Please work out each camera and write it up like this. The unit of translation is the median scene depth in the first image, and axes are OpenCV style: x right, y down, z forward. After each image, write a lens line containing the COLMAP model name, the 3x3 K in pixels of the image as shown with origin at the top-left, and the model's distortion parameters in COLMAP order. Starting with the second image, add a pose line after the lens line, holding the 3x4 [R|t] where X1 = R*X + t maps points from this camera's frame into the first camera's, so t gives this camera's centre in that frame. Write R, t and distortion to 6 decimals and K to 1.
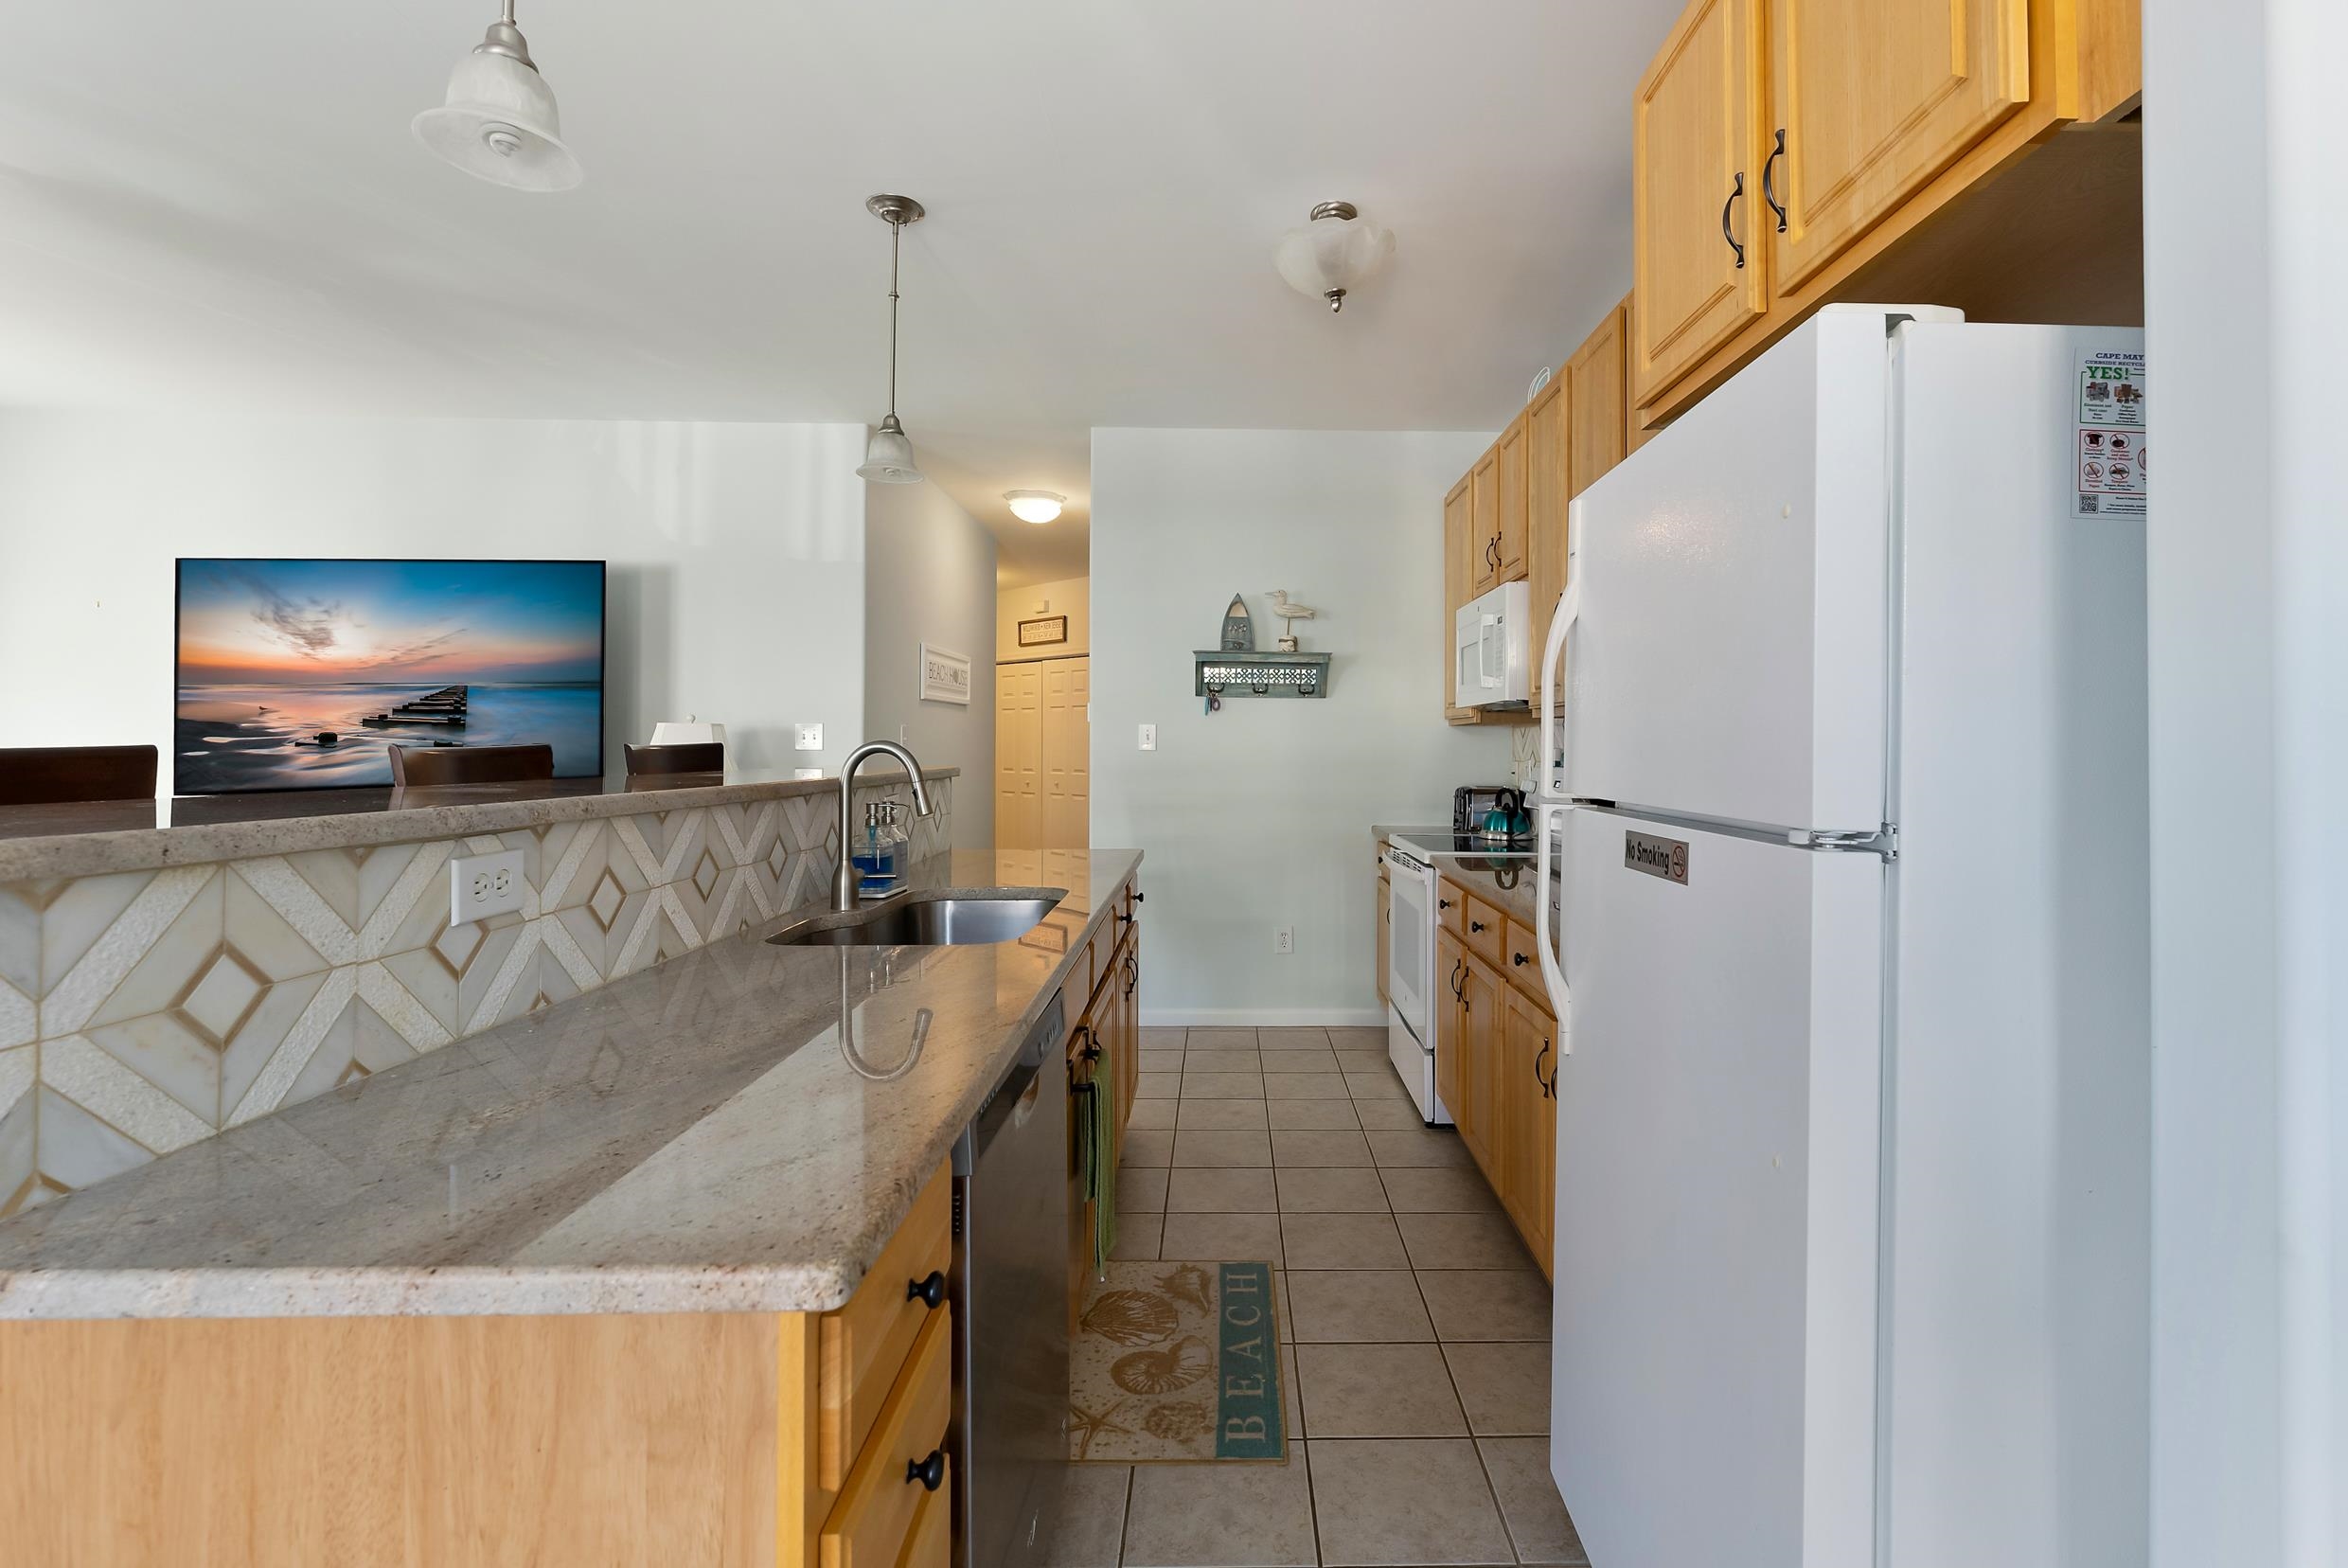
lens RADIAL K [[1065.6, 0, 1256.8], [0, 1065.6, 743.2], [0, 0, 1]] dist [-0.004401, -0.000105]
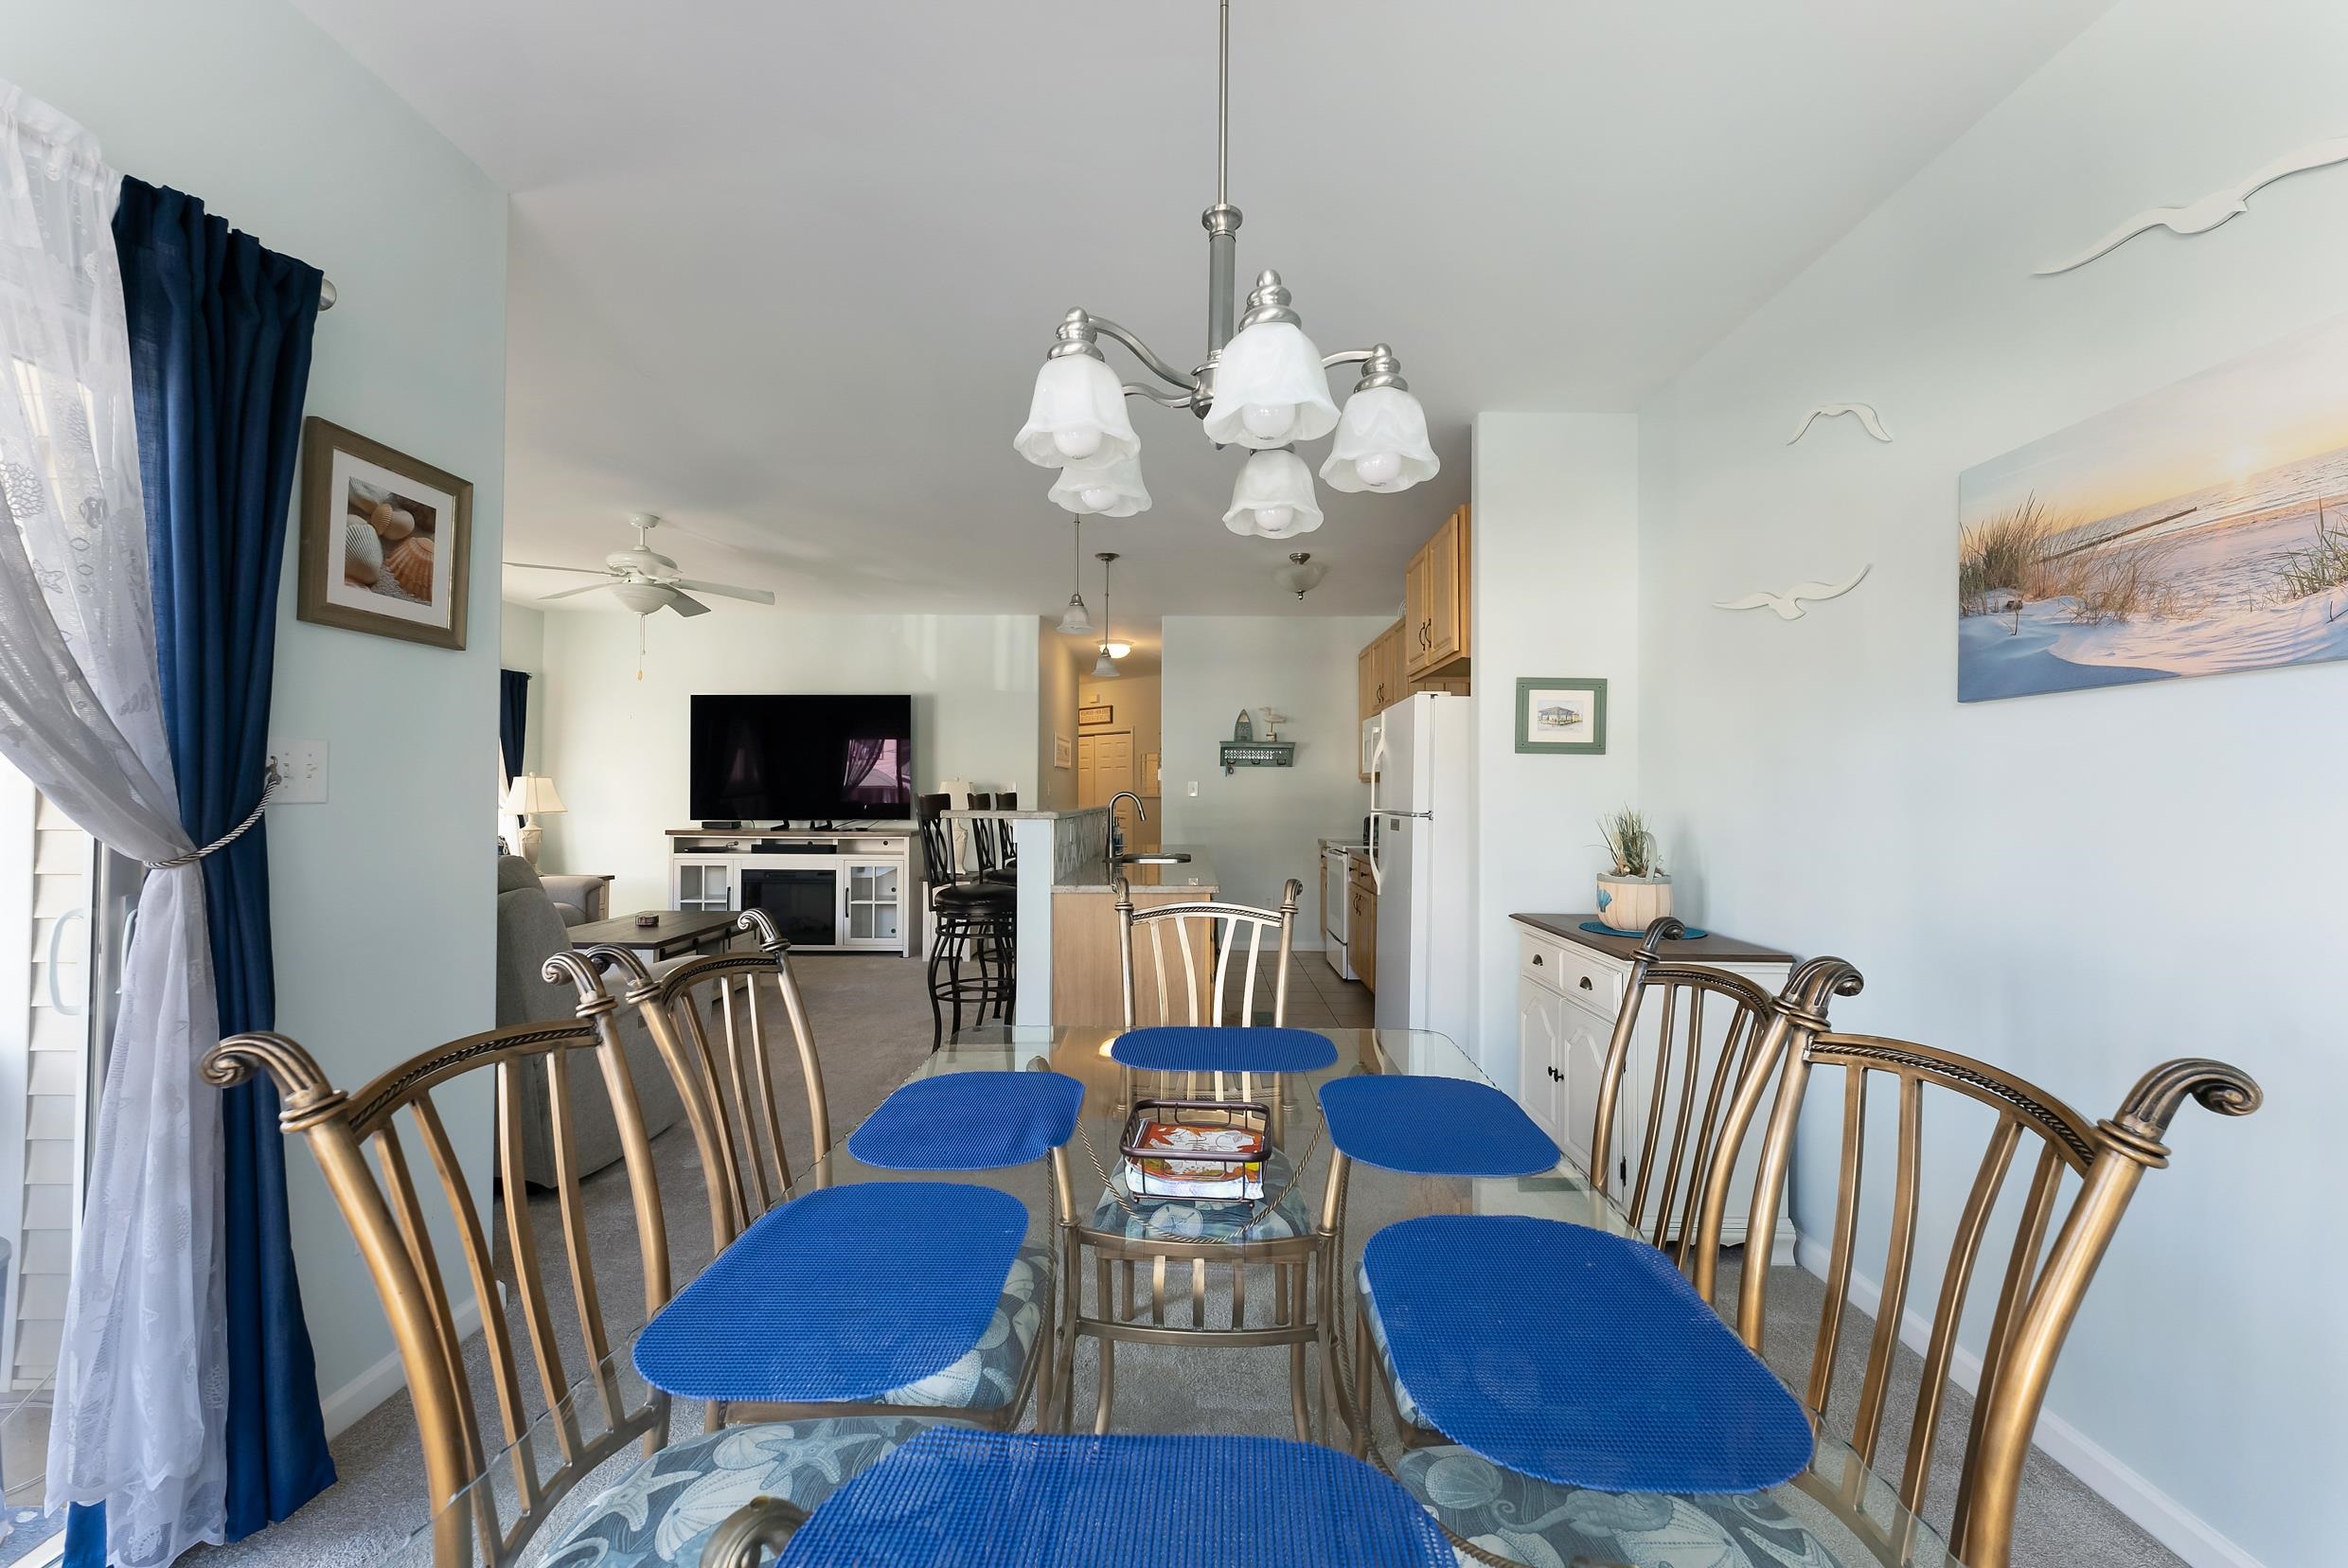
lens RADIAL K [[958.2, 0, 1159.6], [0, 958.2, 782.0], [0, 0, 1]] dist [0.001073, 0.000013]
pose [[0.997878, 0.002560, -0.065059, -0.058016], [-0.003179, 0.999951, -0.009411, -0.000993], [0.065032, 0.009598, 0.997837, -0.671937]]
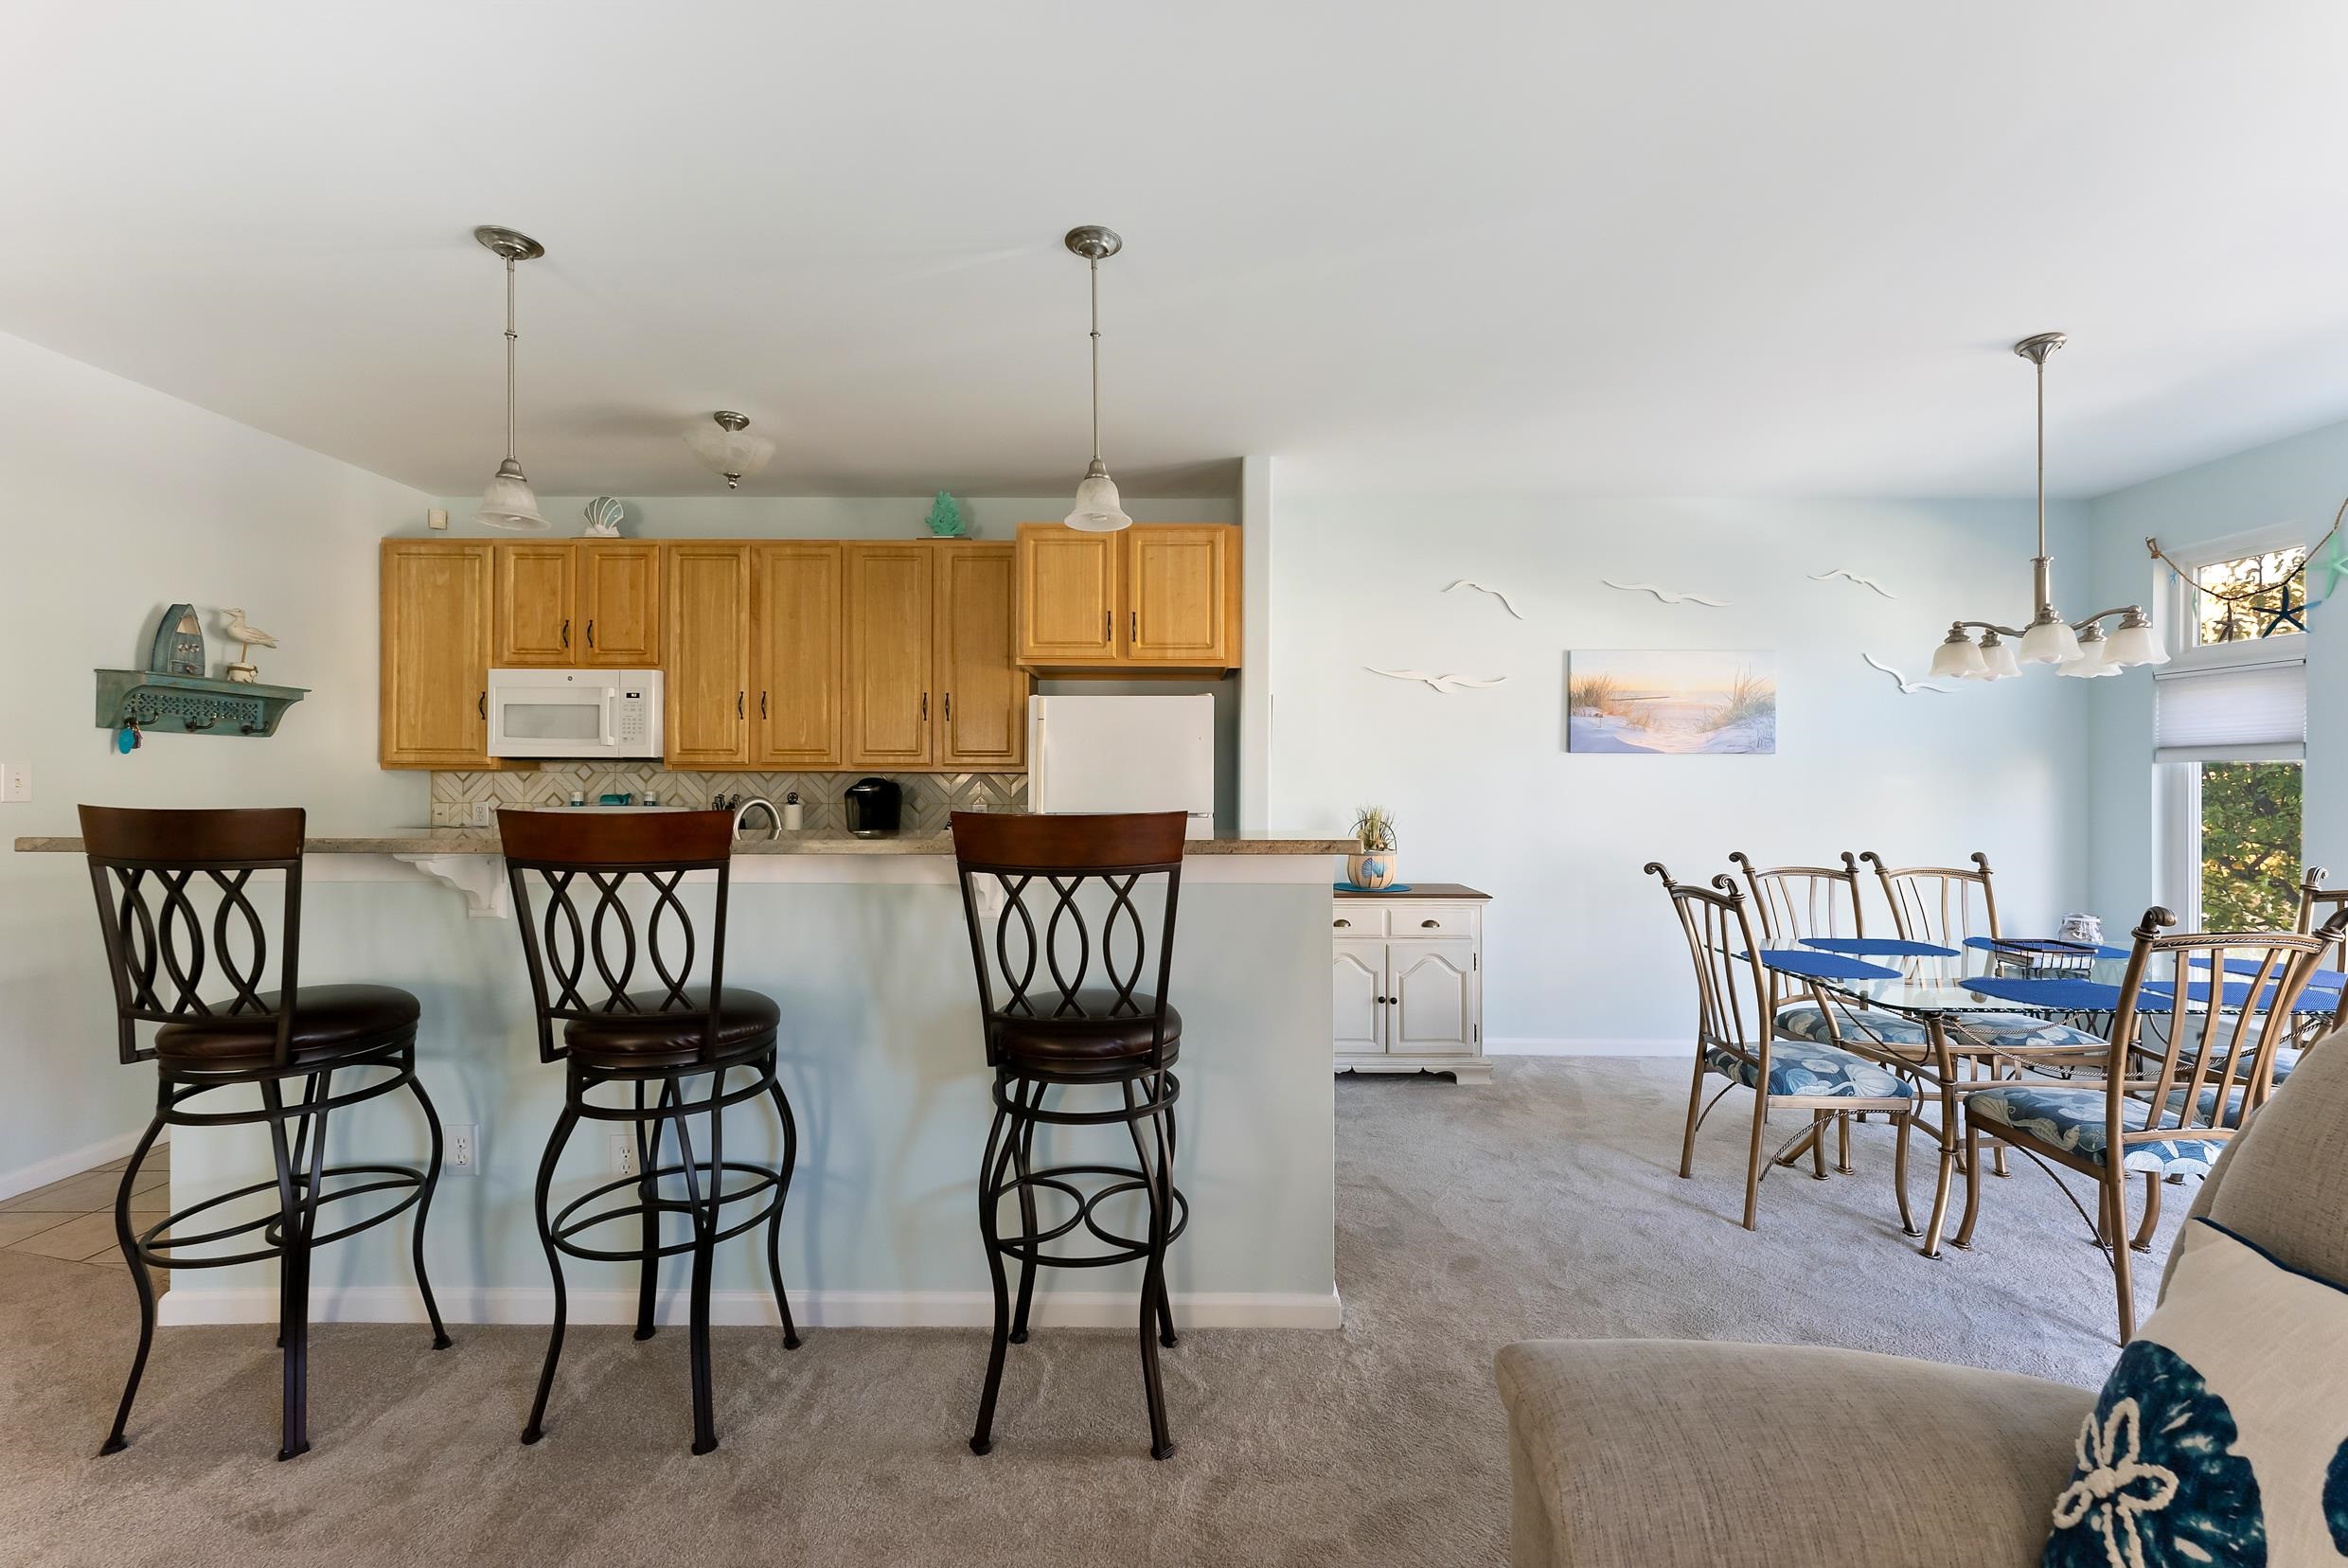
lens RADIAL K [[958.2, 0, 1185.5], [0, 958.2, 776.2], [0, 0, 1]] dist [0.001073, 0.000013]
pose [[0.032247, 0.003673, 0.999473, -0.778341], [-0.007055, 0.999969, -0.003448, -0.013324], [-0.999455, -0.006940, 0.032272, 0.224372]]
